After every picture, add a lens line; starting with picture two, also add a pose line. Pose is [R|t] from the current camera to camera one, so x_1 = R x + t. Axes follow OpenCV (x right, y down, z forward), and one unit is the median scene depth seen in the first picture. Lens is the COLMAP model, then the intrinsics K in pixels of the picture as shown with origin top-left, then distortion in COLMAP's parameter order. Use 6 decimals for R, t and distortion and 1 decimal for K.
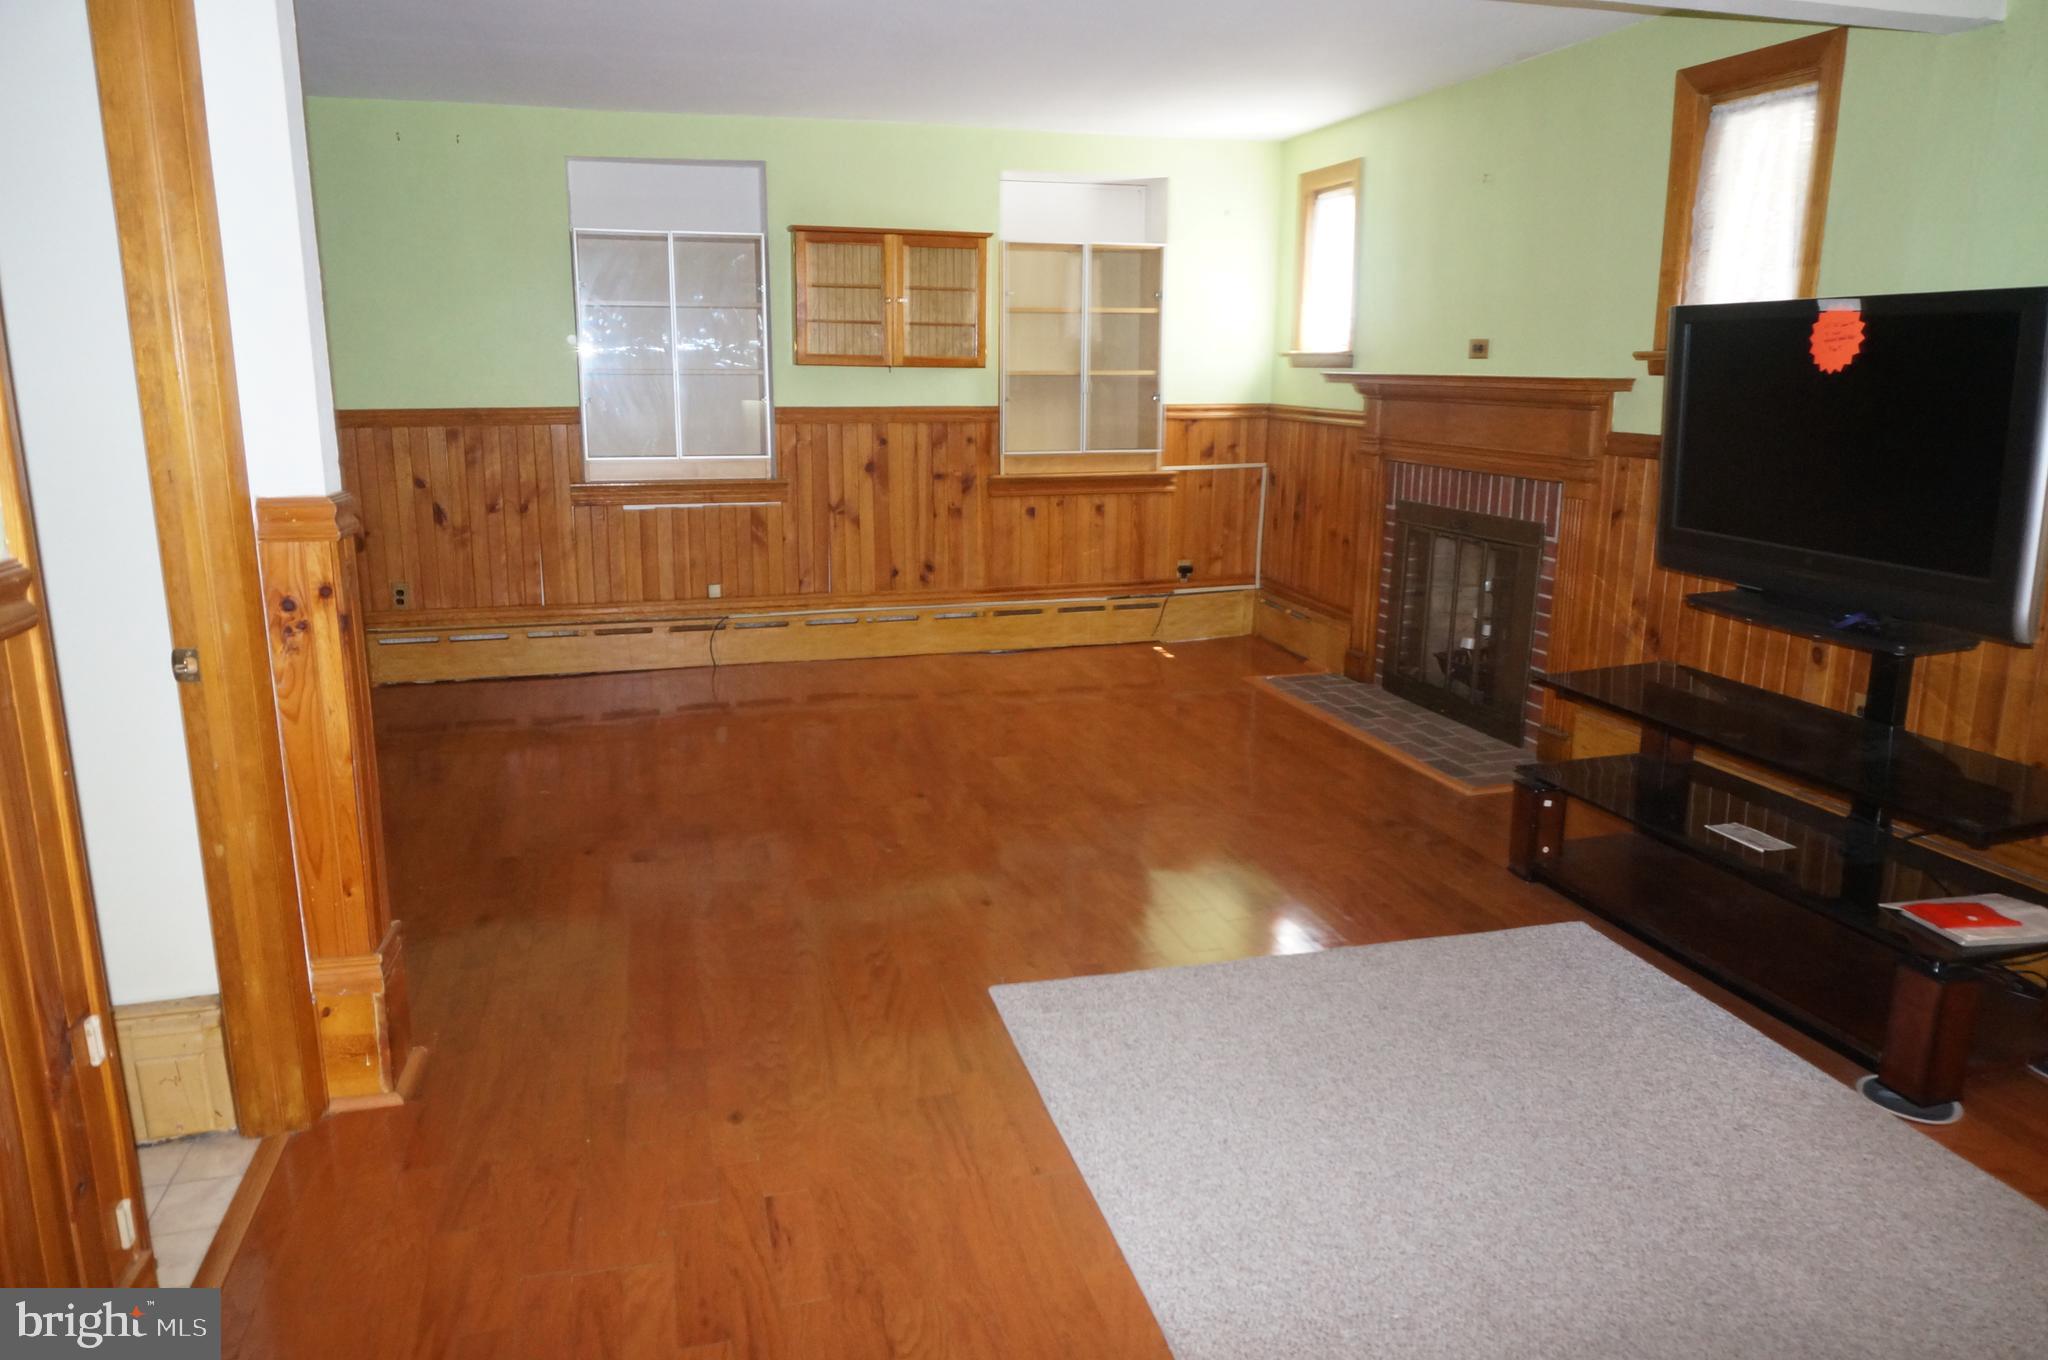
lens RADIAL K [[1371.9, 0, 1021.6], [0, 1371.9, 679.2], [0, 0, 1]] dist [-0.051563, 0.043426]
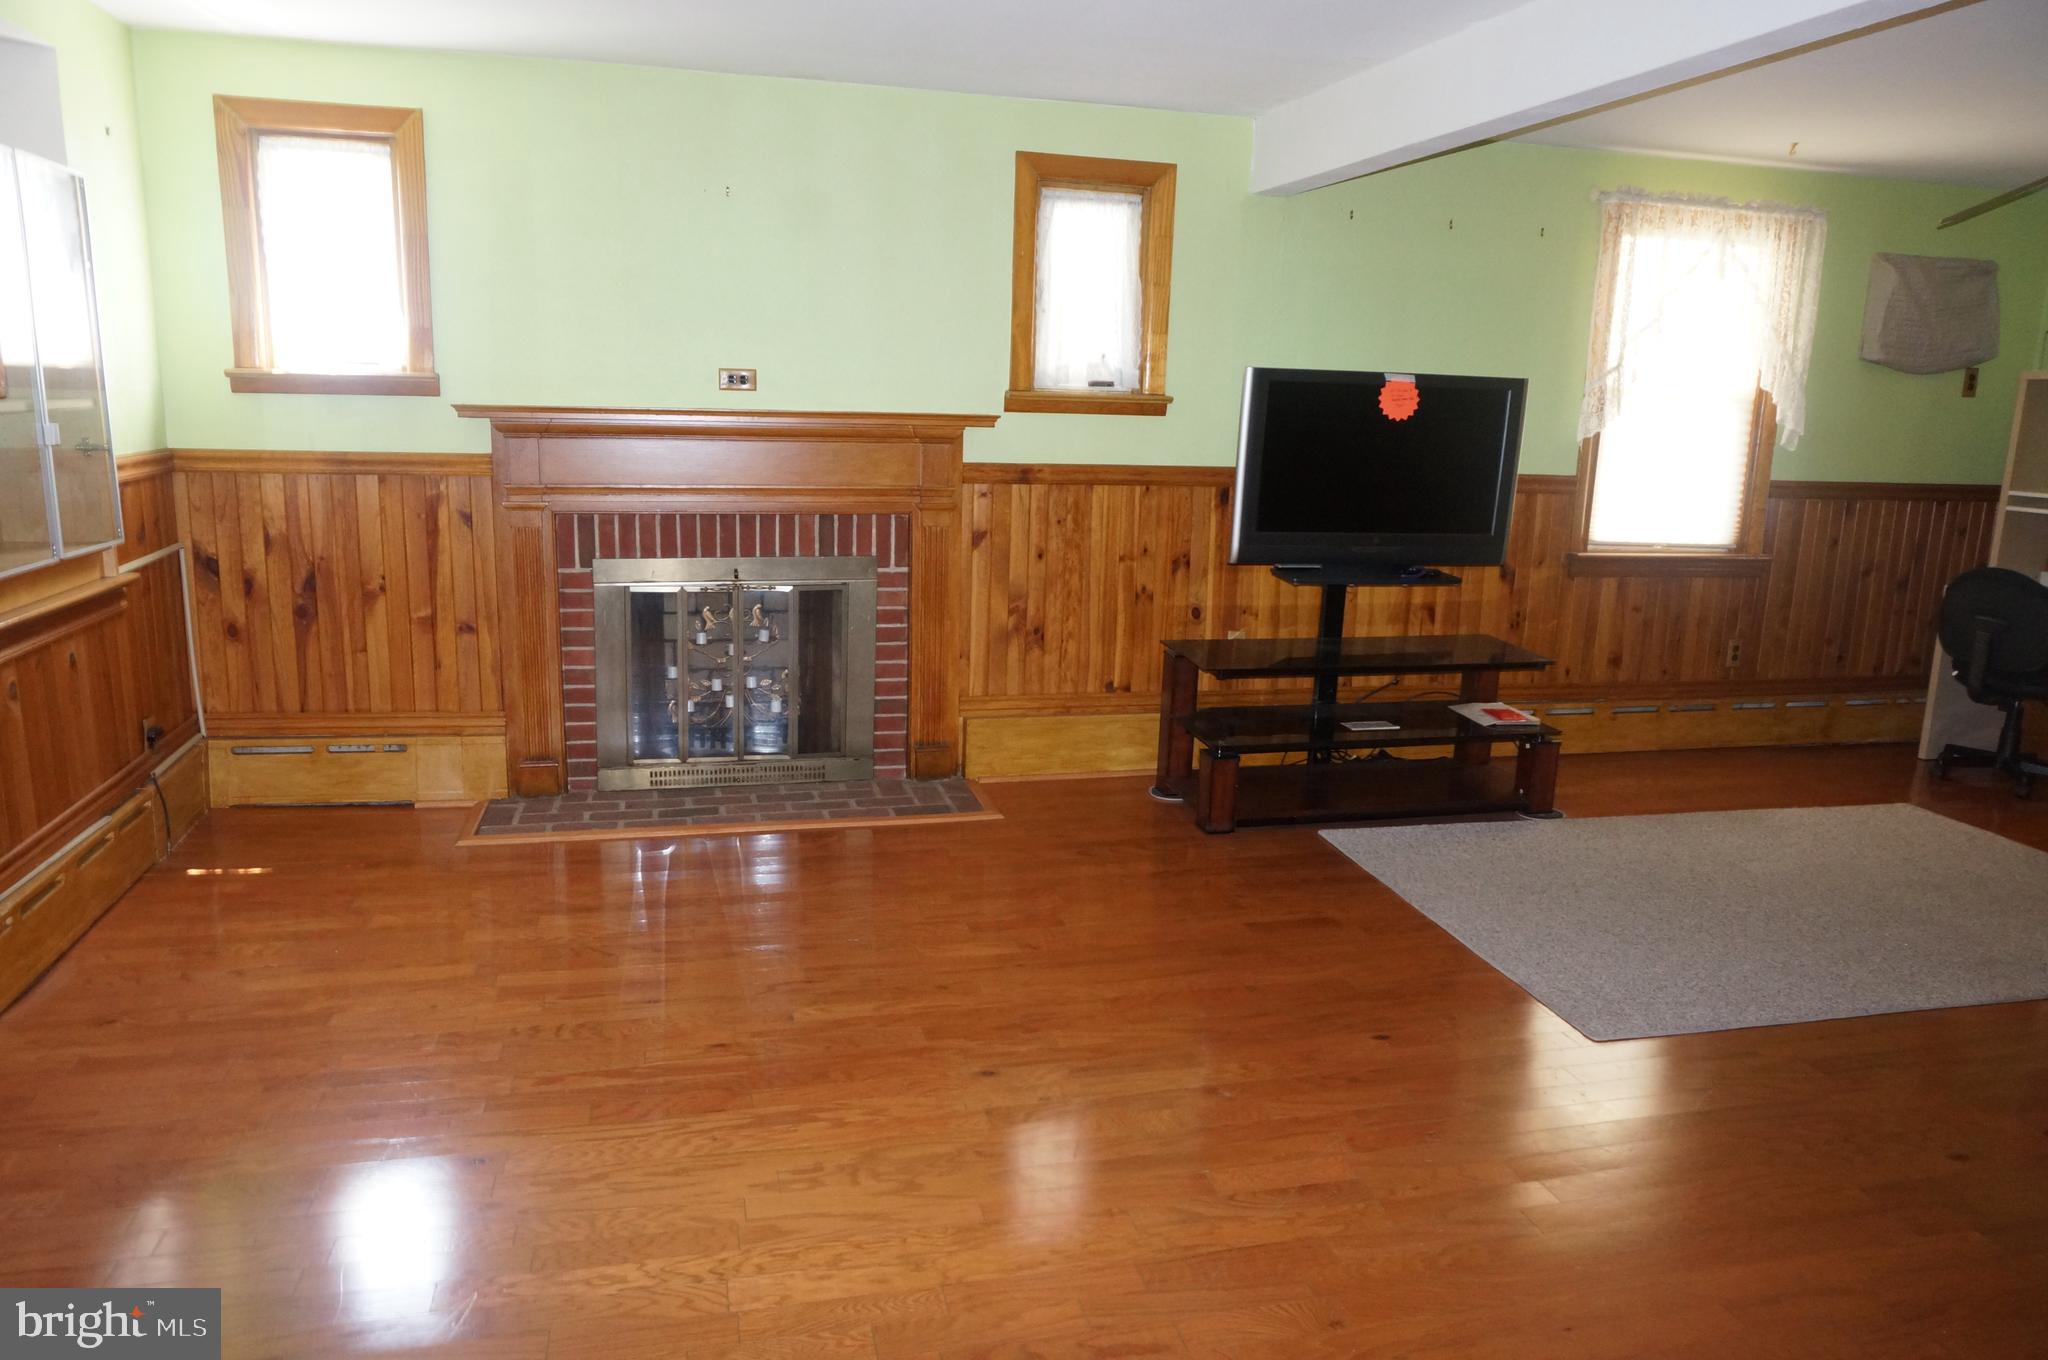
lens RADIAL K [[1371.9, 0, 1021.6], [0, 1371.9, 679.2], [0, 0, 1]] dist [-0.051563, 0.043426]
pose [[0.020887, -0.210436, 0.977384, -0.717579], [0.197693, 0.959165, 0.202289, -0.240902], [-0.980041, 0.188997, 0.061636, 0.967775]]
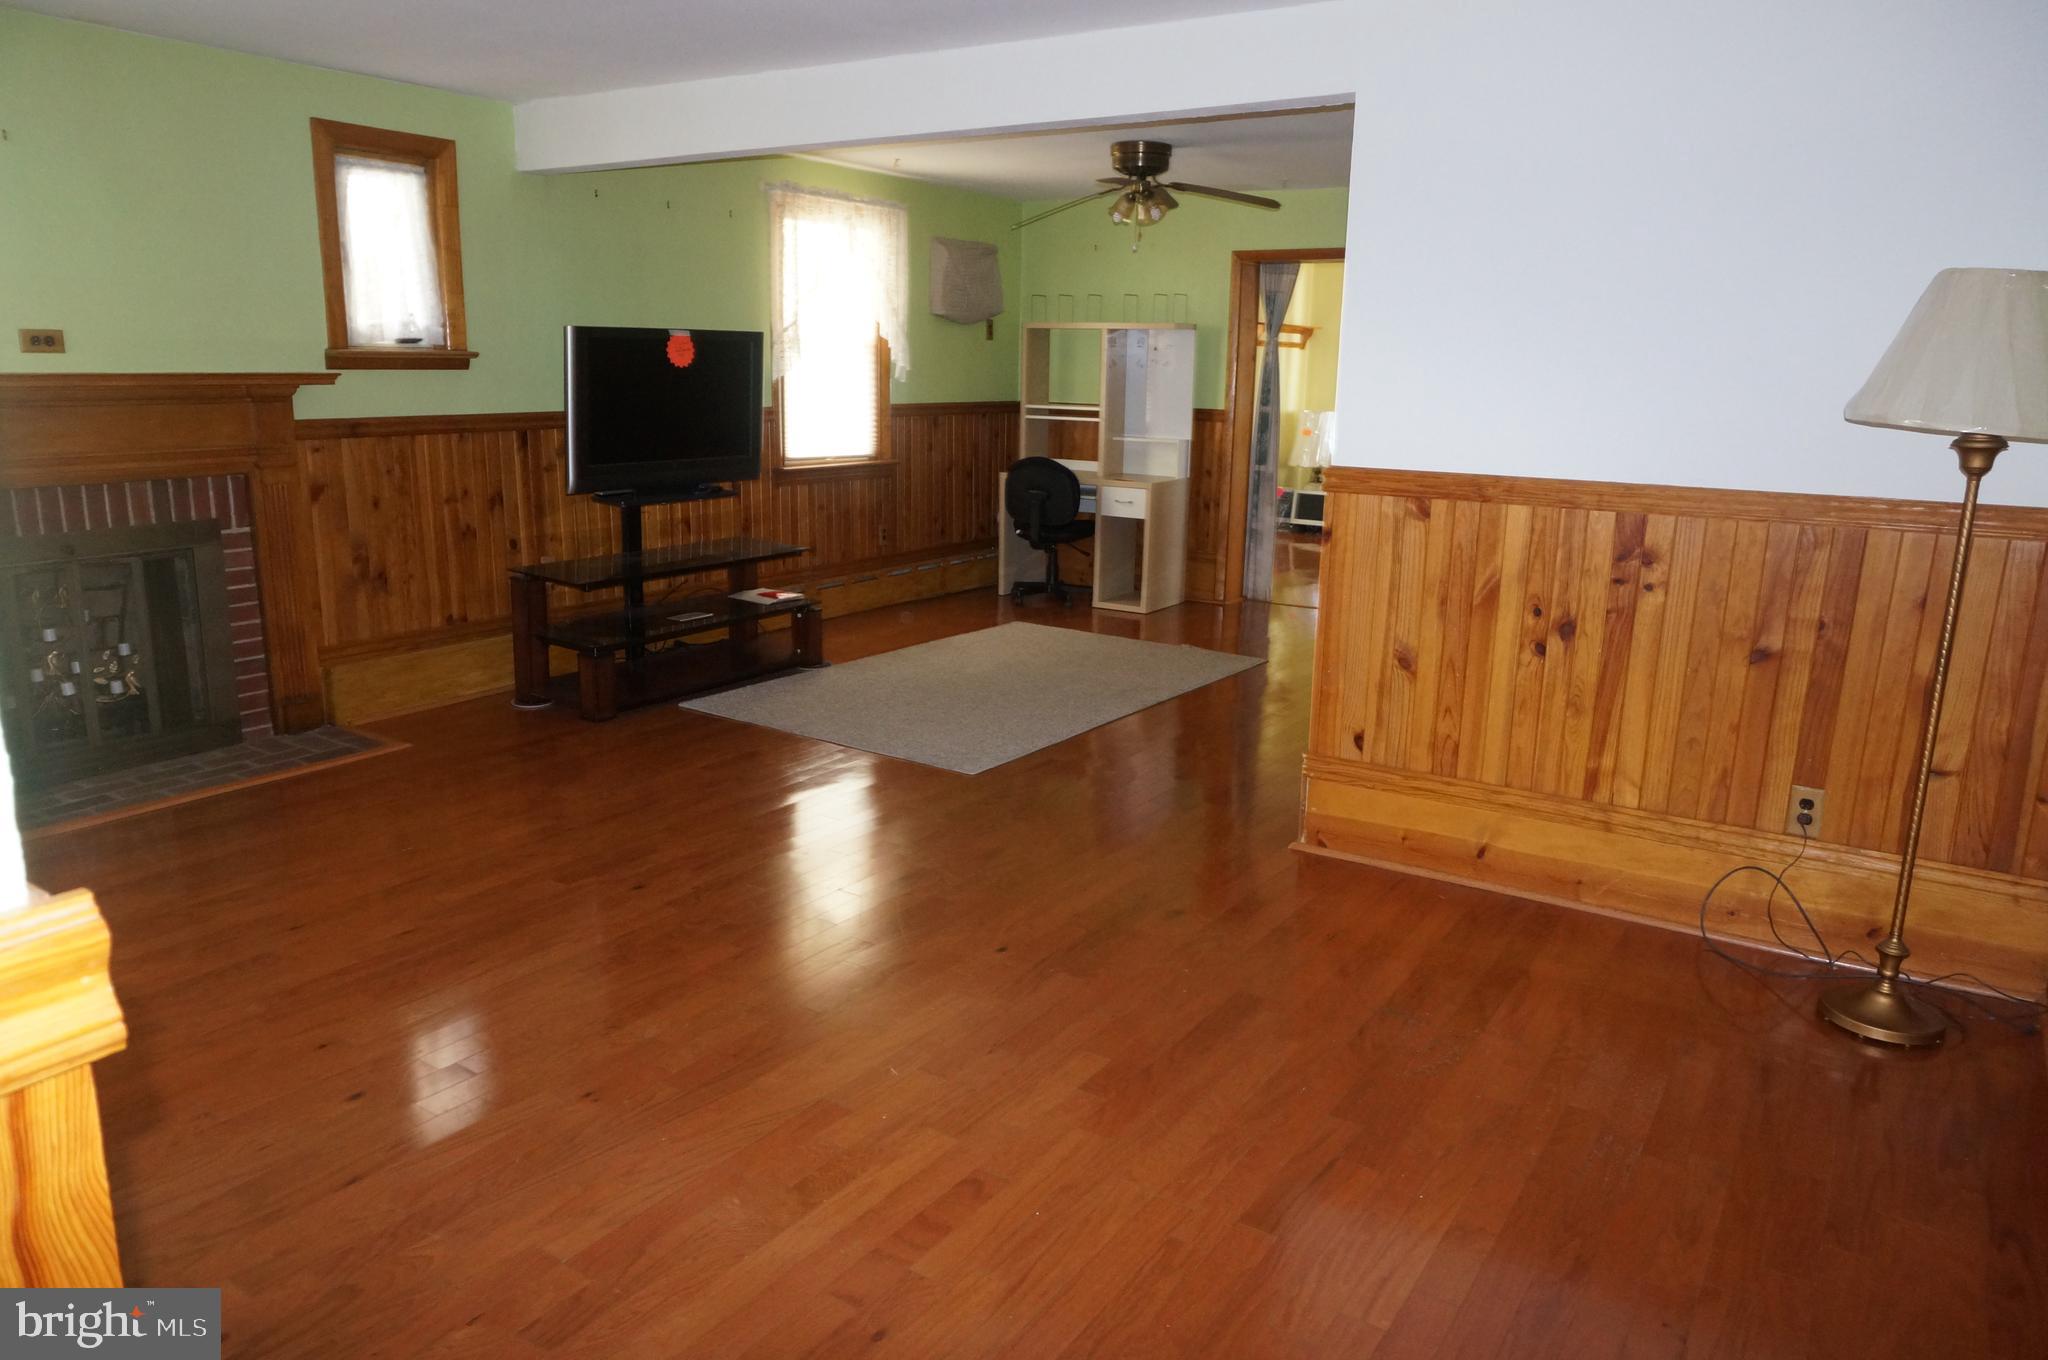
lens RADIAL K [[1371.9, 0, 1021.6], [0, 1371.9, 679.2], [0, 0, 1]] dist [-0.051563, 0.043426]
pose [[-0.659553, -0.189035, 0.727500, -0.868755], [0.147602, 0.916444, 0.371946, -0.331052], [-0.737024, 0.352699, -0.576541, 1.348141]]
